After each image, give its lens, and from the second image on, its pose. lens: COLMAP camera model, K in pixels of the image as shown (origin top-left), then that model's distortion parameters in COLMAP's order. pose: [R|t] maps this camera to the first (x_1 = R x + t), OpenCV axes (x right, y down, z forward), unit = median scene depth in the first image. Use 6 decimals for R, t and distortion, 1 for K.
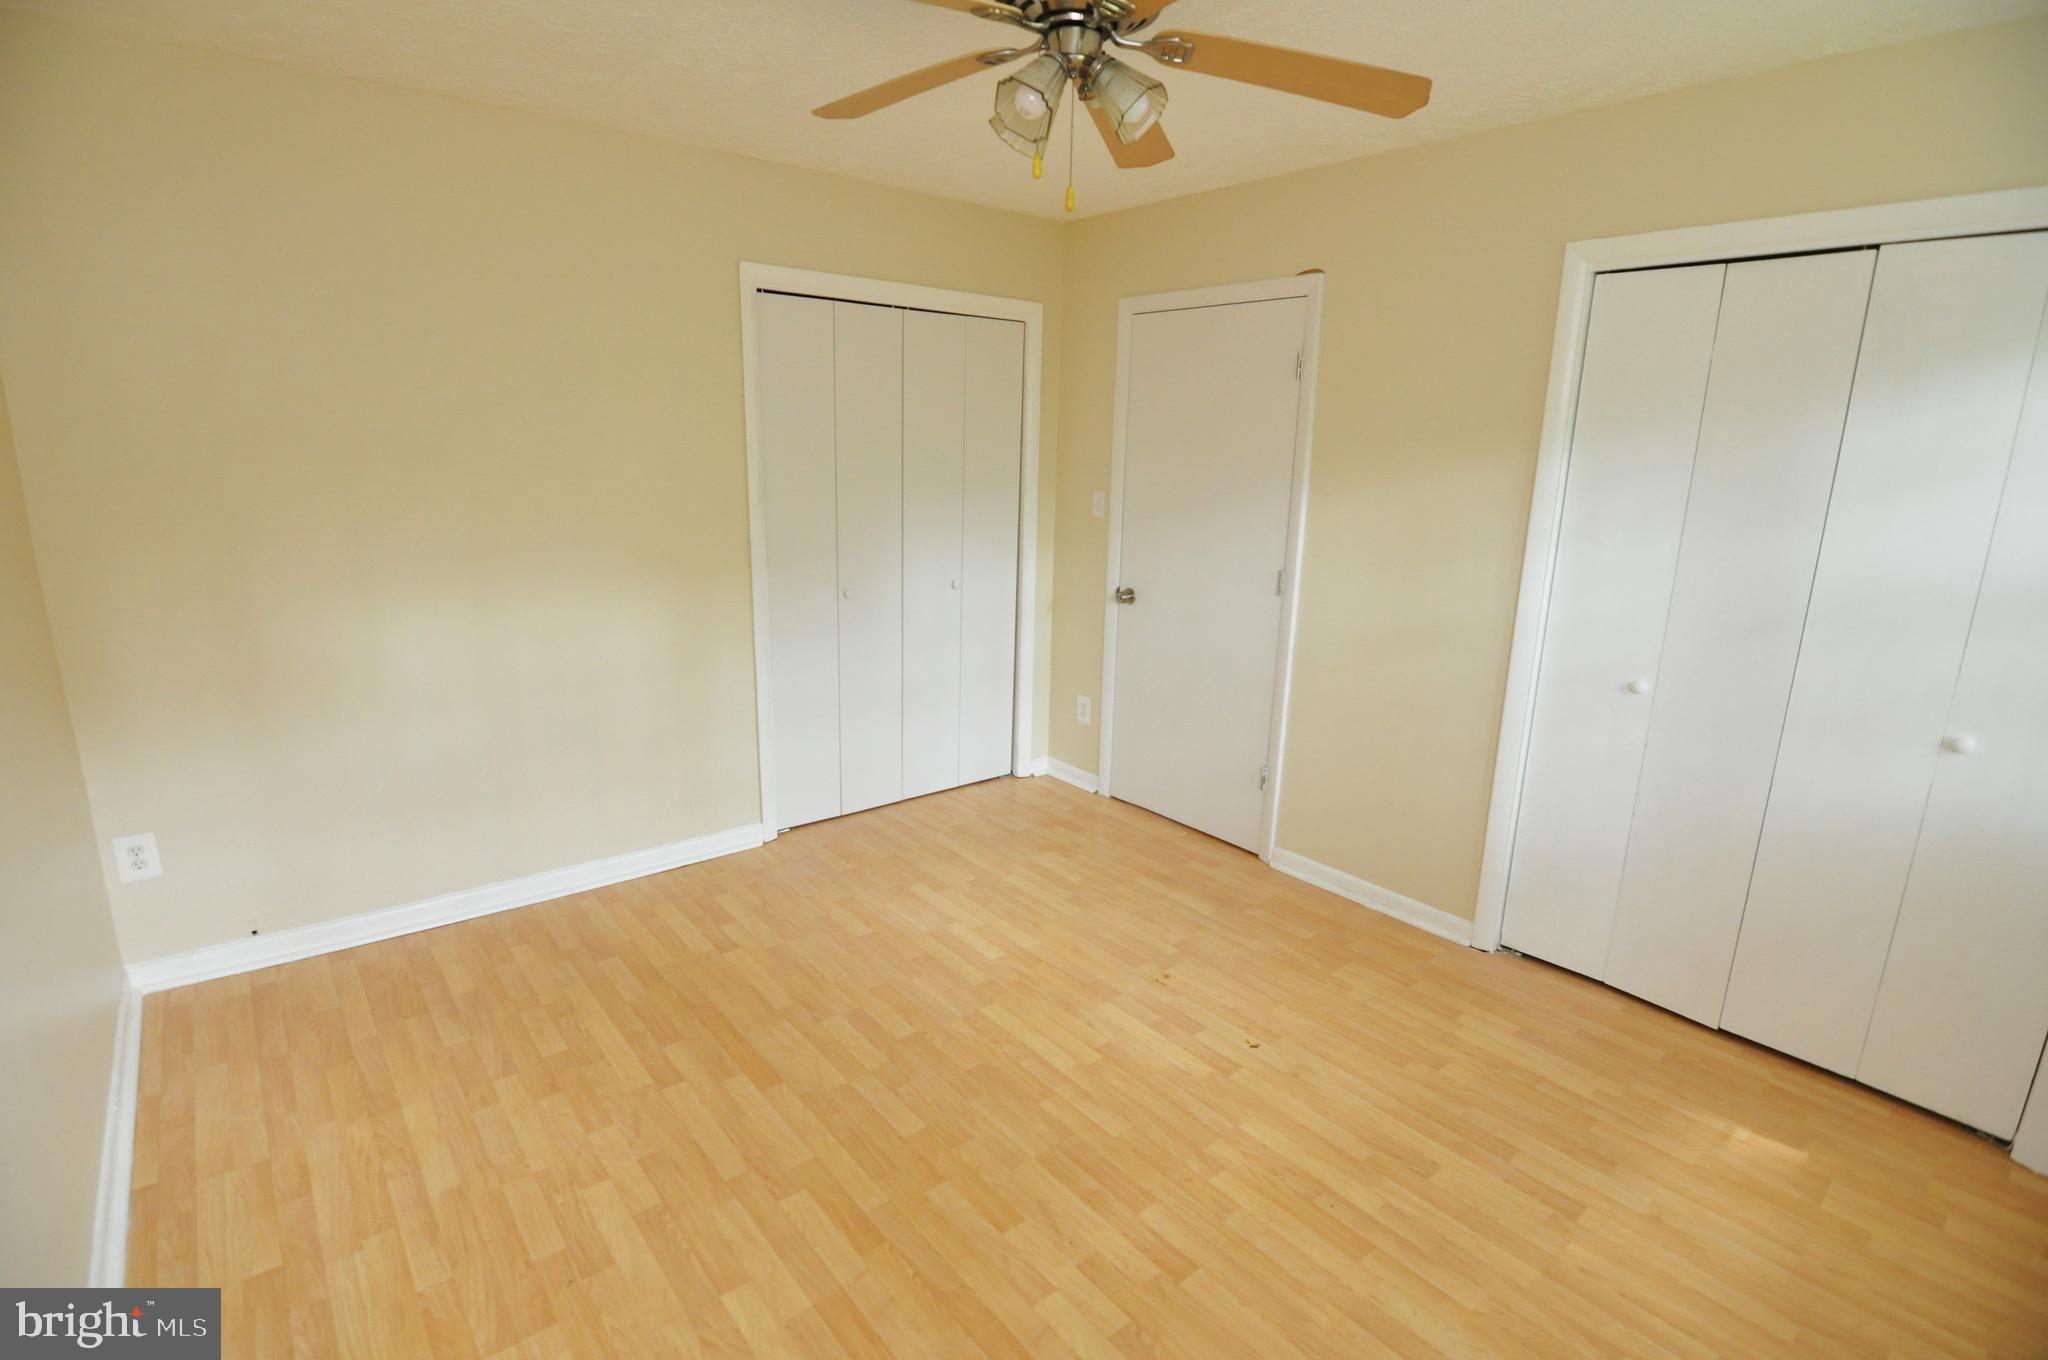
lens RADIAL K [[988.4, 0, 1003.8], [0, 988.4, 682.5], [0, 0, 1]] dist [-0.004151, -0.010882]
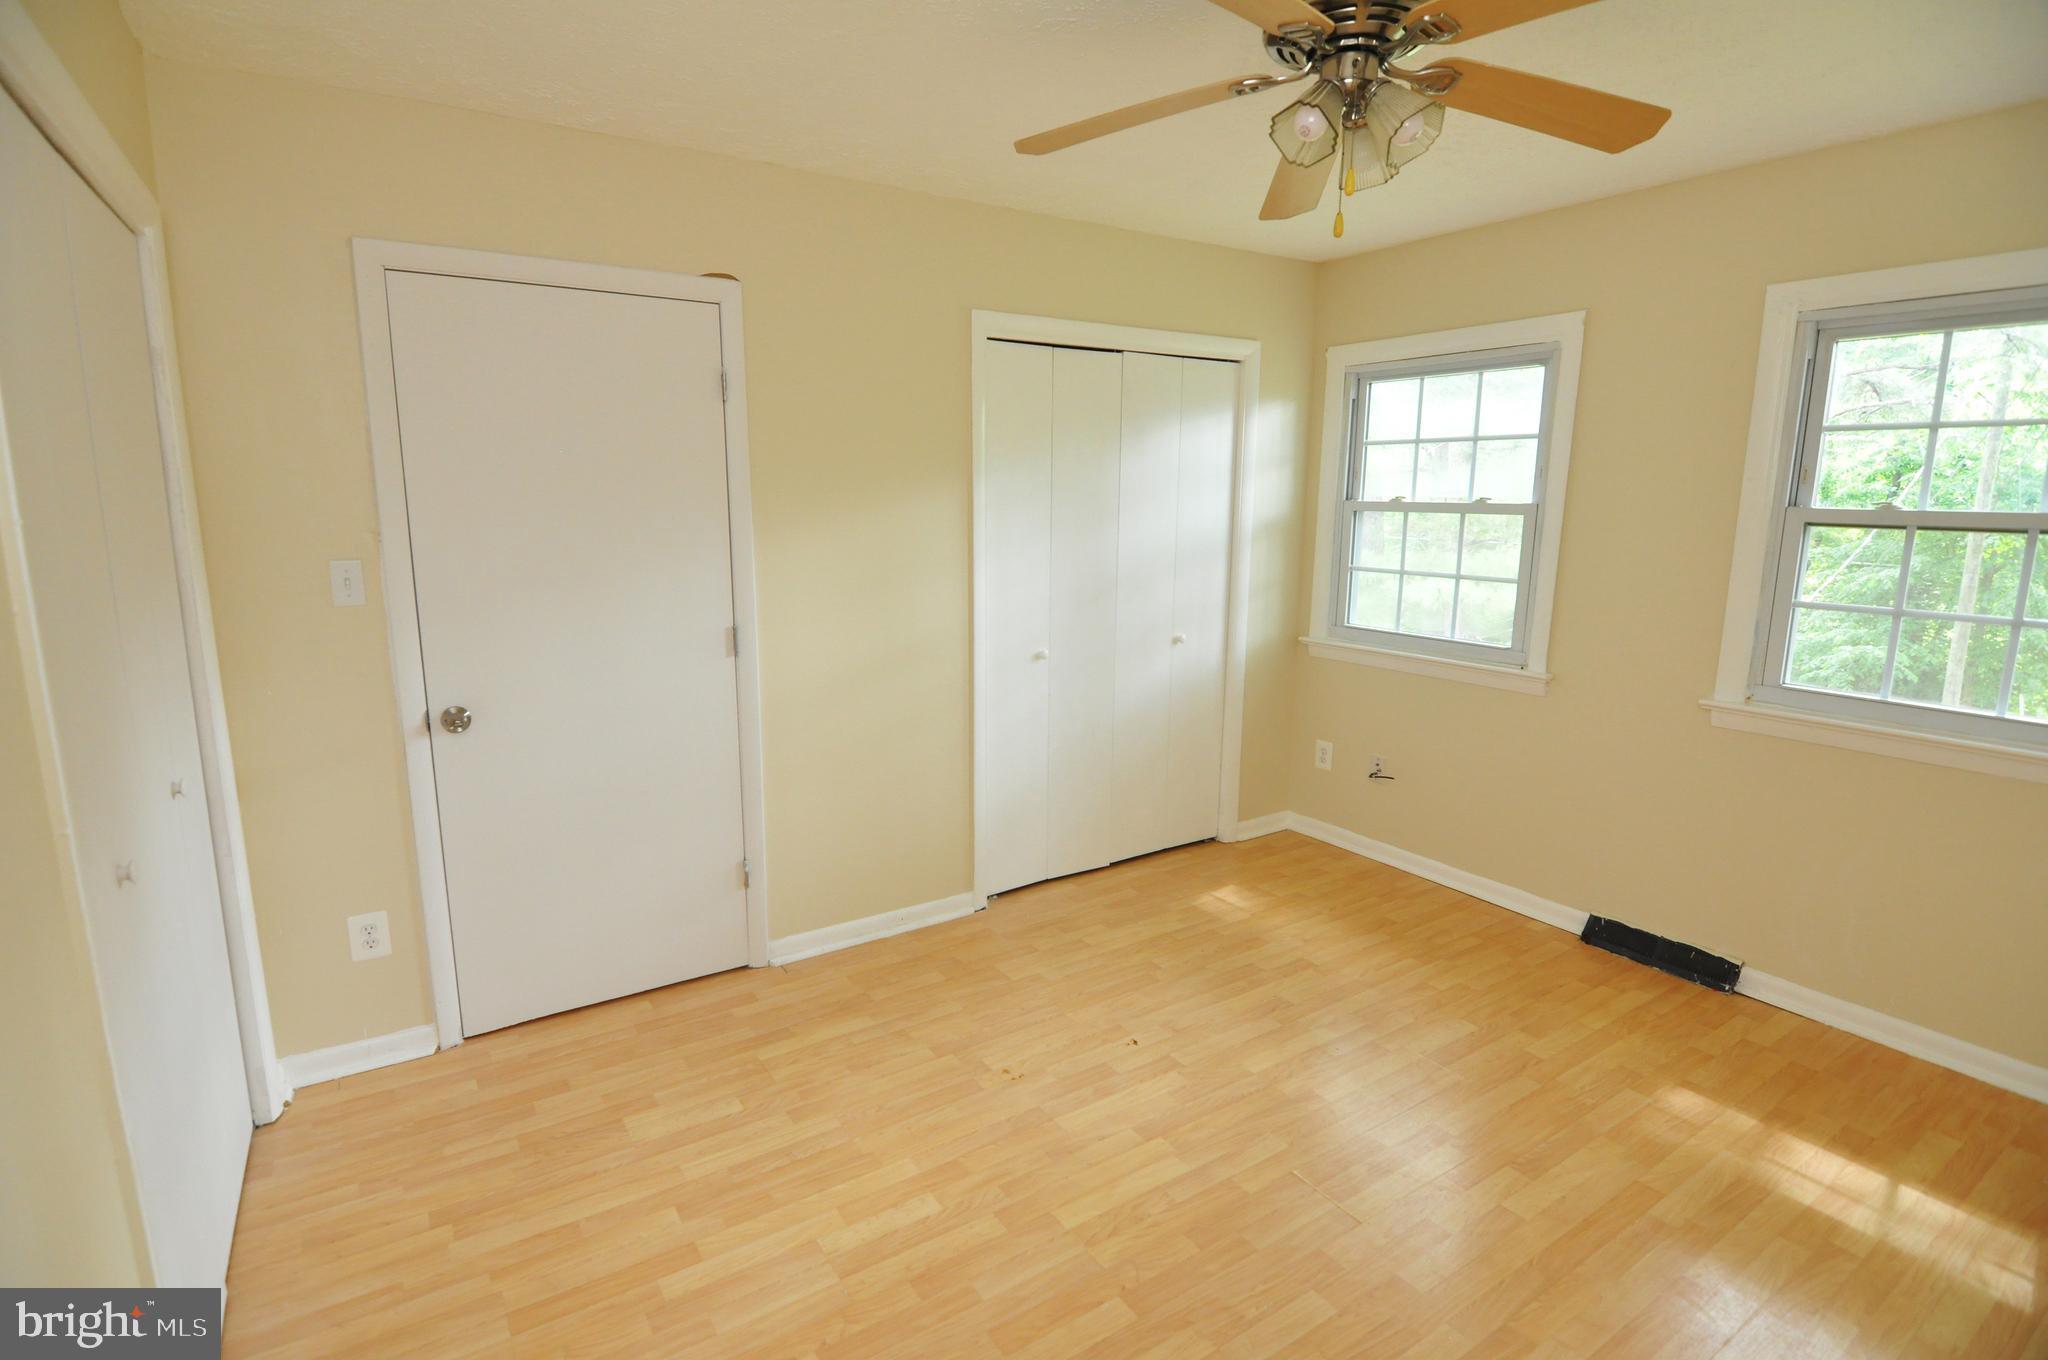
lens RADIAL K [[988.4, 0, 1027.3], [0, 988.4, 674.0], [0, 0, 1]] dist [-0.004151, -0.010882]
pose [[0.096174, -0.201155, 0.974827, -0.619172], [0.237772, 0.955656, 0.173741, -0.191129], [-0.966548, 0.215077, 0.139738, 0.771069]]
